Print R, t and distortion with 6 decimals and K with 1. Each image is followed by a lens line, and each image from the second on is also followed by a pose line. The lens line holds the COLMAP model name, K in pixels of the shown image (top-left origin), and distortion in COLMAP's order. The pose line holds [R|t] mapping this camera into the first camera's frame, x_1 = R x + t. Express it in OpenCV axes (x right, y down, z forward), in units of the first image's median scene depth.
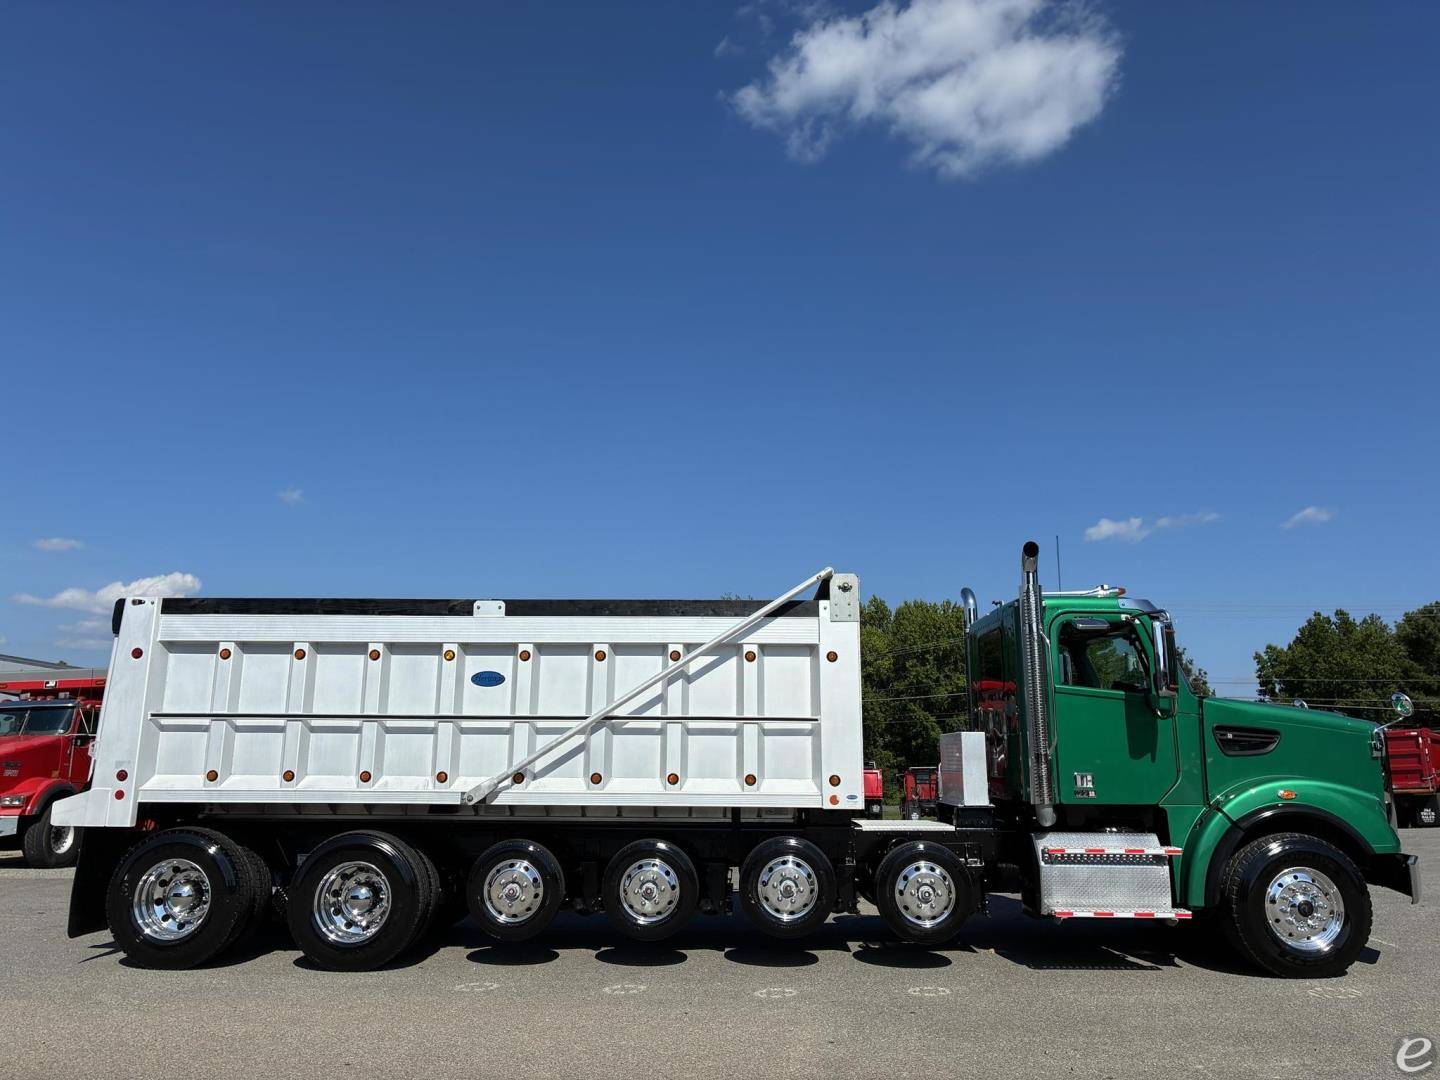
lens RADIAL K [[1131.5, 0, 716.1], [0, 1131.5, 491.8], [0, 0, 1]] dist [0.063251, -0.108619]
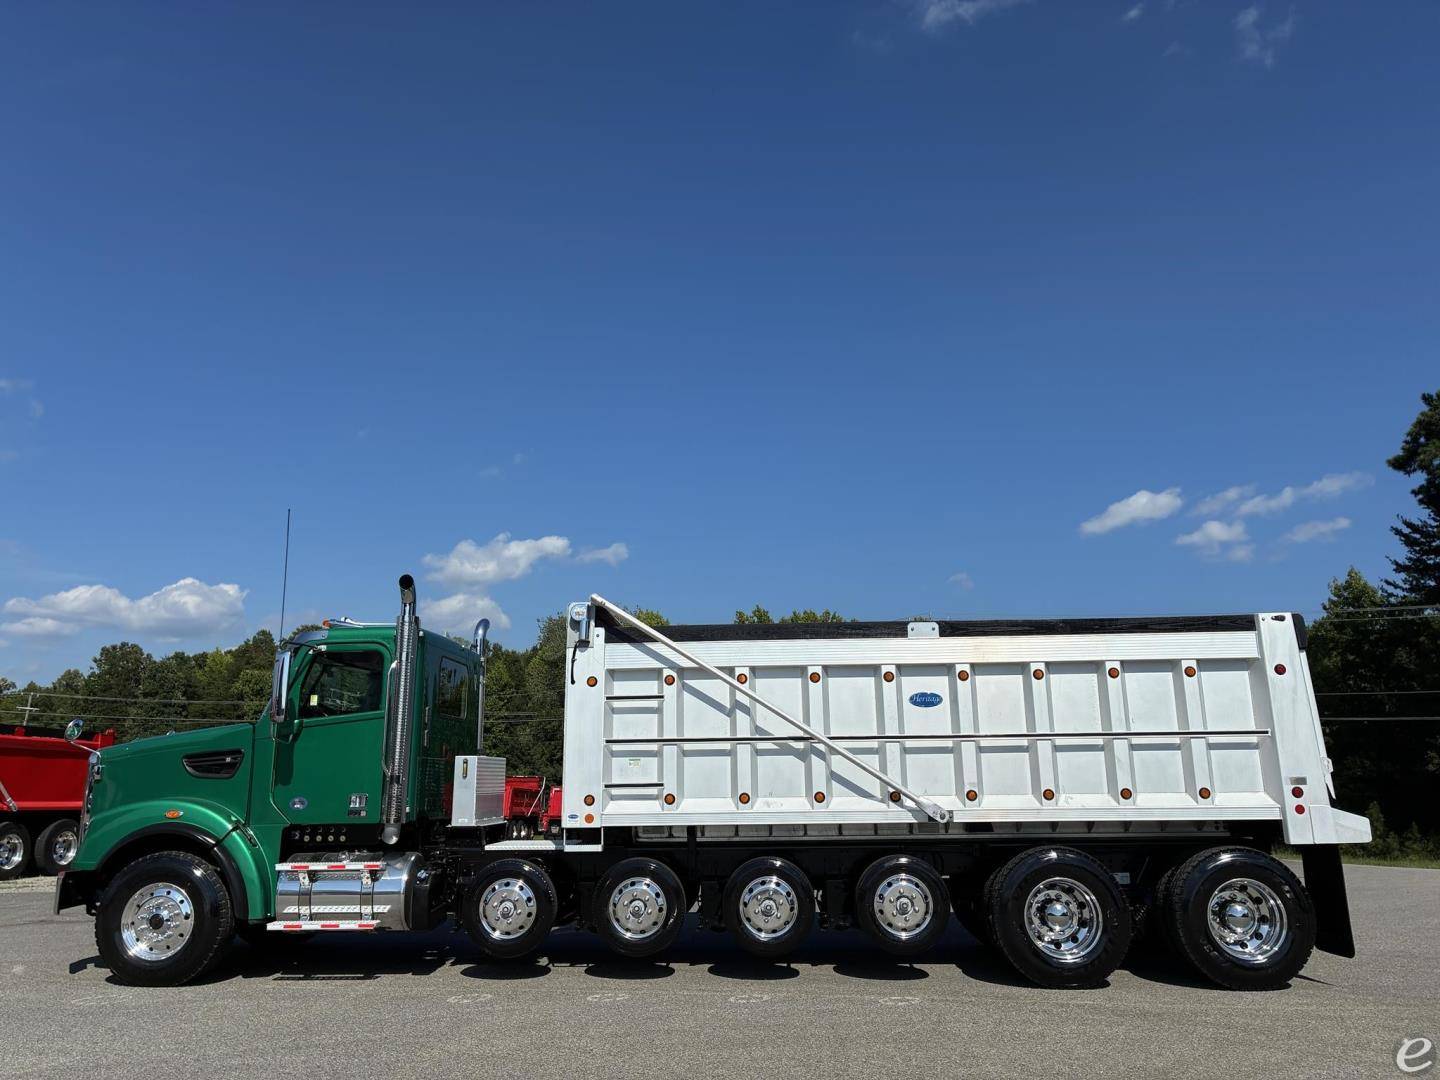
lens RADIAL K [[1101.0, 0, 669.3], [0, 1101.0, 516.7], [0, 0, 1]] dist [-0.013034, -0.006593]
pose [[0.999605, -0.023434, -0.015492, -0.279809], [0.023384, 0.999721, -0.003366, -0.000159], [0.015567, 0.003002, 0.999874, 0.010533]]
